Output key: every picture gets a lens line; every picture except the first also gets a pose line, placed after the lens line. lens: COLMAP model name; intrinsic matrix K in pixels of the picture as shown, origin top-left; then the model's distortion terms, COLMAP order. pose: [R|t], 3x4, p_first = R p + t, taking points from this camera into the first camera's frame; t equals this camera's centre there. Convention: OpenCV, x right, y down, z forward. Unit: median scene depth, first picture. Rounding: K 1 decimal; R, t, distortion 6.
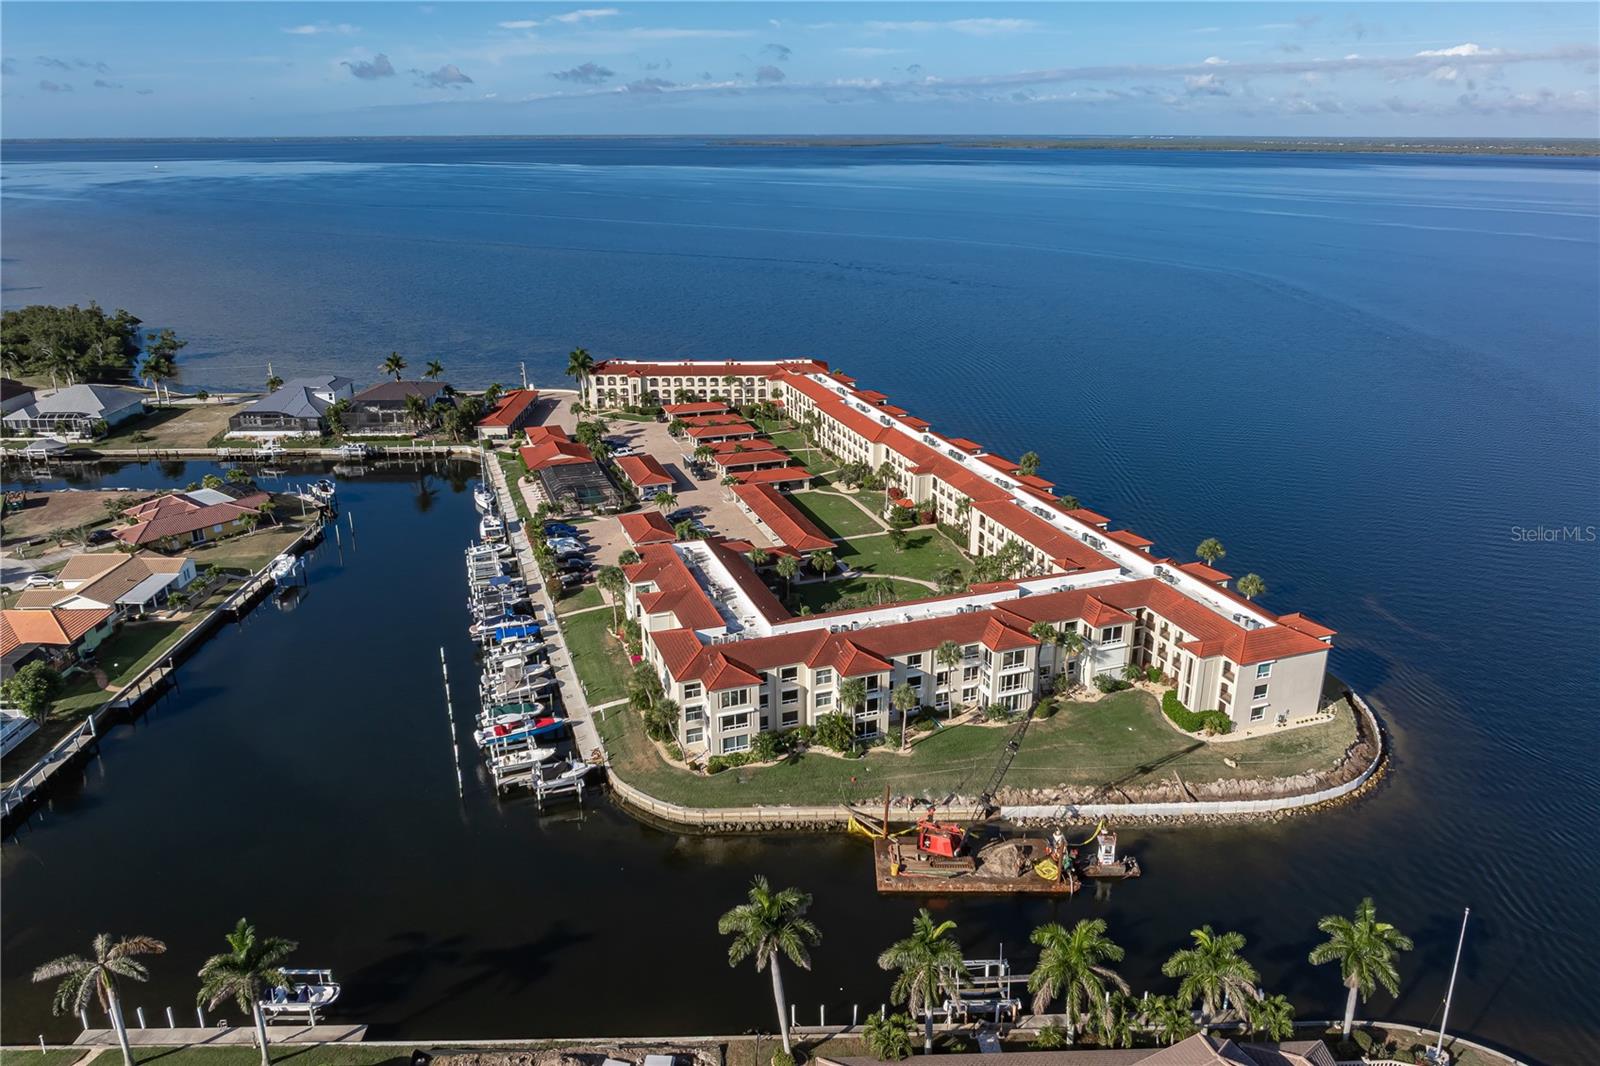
lens RADIAL K [[1116.3, 0, 805.7], [0, 1116.3, 508.6], [0, 0, 1]] dist [-0.014720, 0.001915]
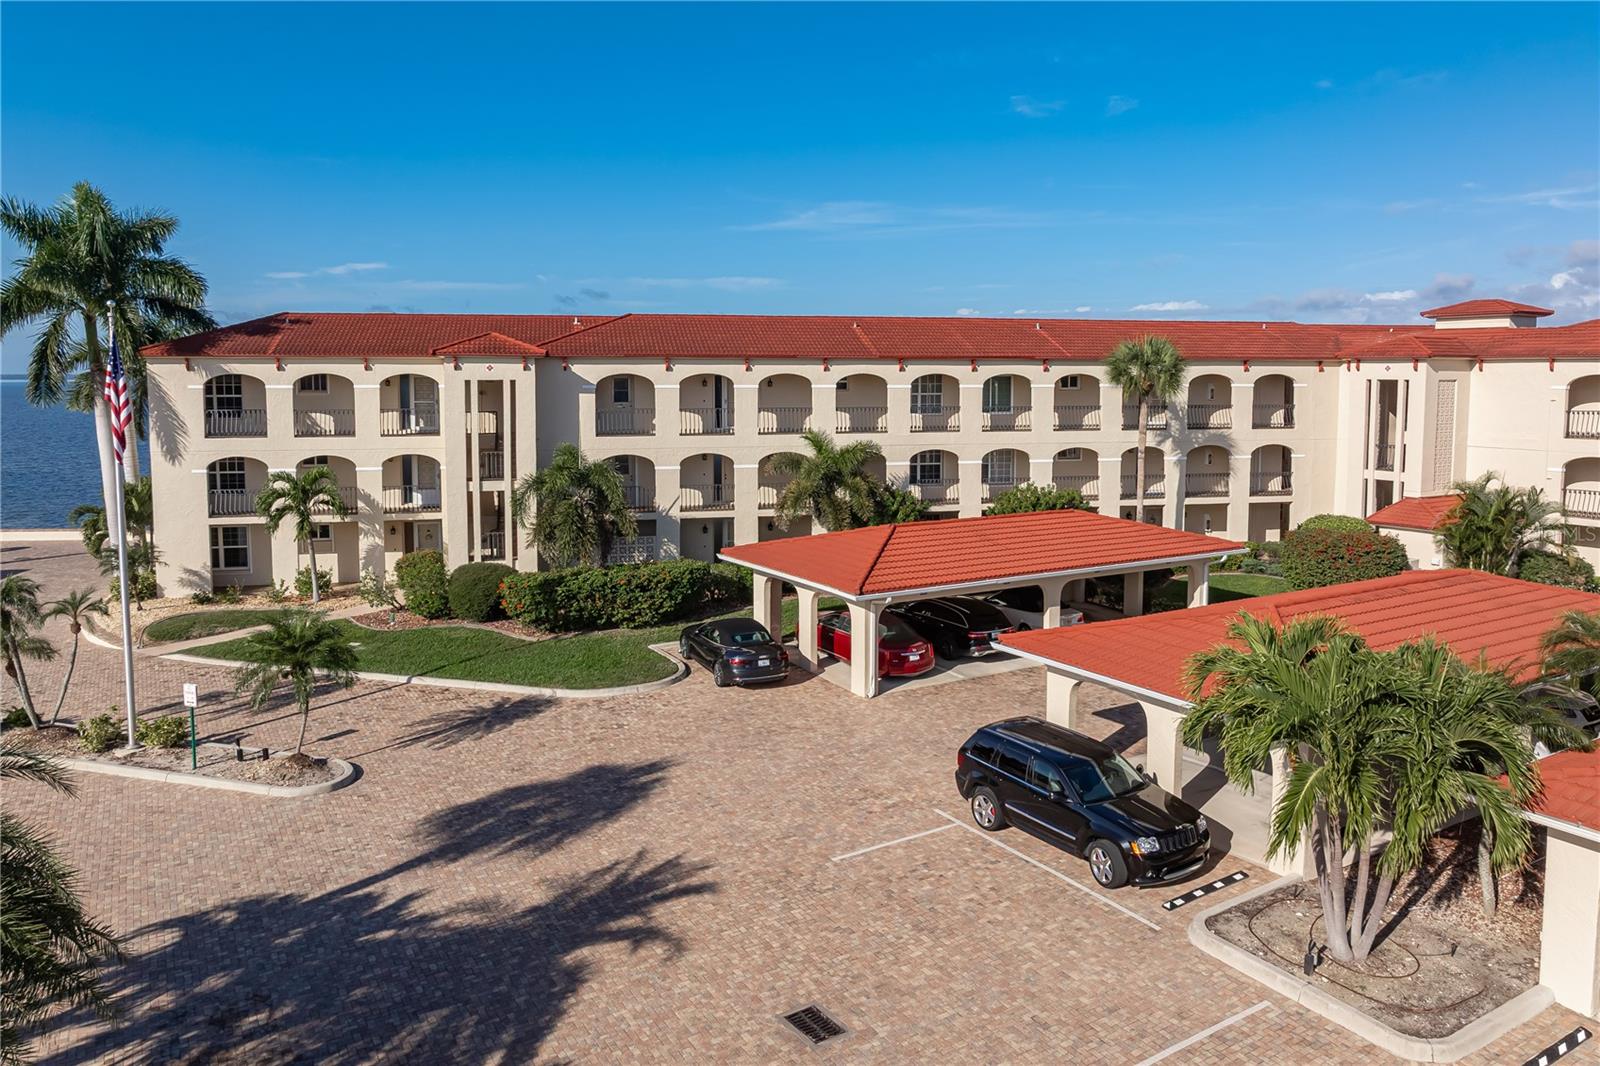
lens RADIAL K [[1132.6, 0, 804.7], [0, 1132.6, 461.9], [0, 0, 1]] dist [-0.025193, -0.000390]
pose [[0.981754, -0.014952, 0.189566, -0.153202], [0.060691, 0.969403, -0.237852, -0.074920], [-0.180209, 0.245017, 0.952623, 0.929324]]
